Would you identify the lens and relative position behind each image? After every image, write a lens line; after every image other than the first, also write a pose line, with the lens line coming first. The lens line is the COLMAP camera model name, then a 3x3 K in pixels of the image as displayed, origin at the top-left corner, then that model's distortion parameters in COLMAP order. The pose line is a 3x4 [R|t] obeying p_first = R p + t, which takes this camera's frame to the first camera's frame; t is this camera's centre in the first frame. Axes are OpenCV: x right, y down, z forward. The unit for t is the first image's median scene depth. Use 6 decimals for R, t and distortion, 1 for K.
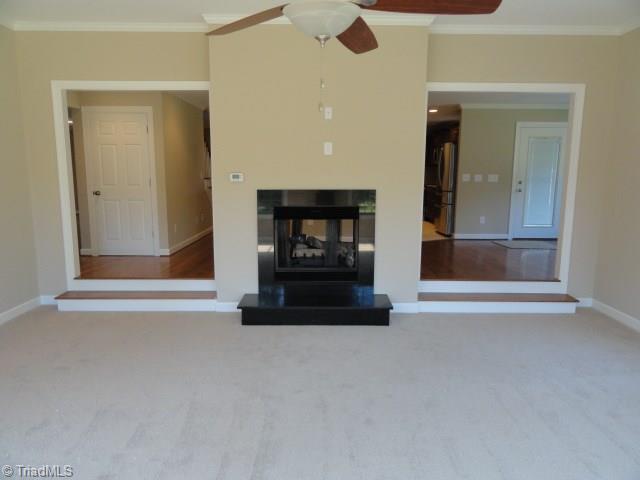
lens RADIAL K [[450.7, 0, 315.4], [0, 450.7, 240.2], [0, 0, 1]] dist [-0.005802, 0.014075]
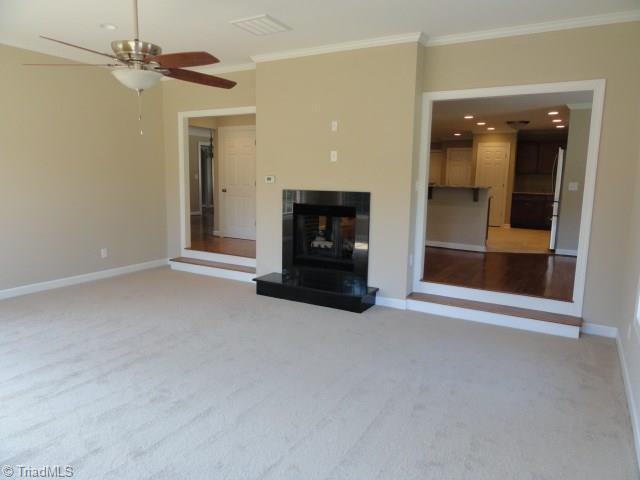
lens RADIAL K [[450.7, 0, 323.5], [0, 450.7, 241.9], [0, 0, 1]] dist [-0.005802, 0.014075]
pose [[0.861043, 0.084445, -0.501471, 0.583560], [-0.090706, 0.995806, 0.011944, 0.007028], [0.500377, 0.035202, 0.865092, -0.019918]]
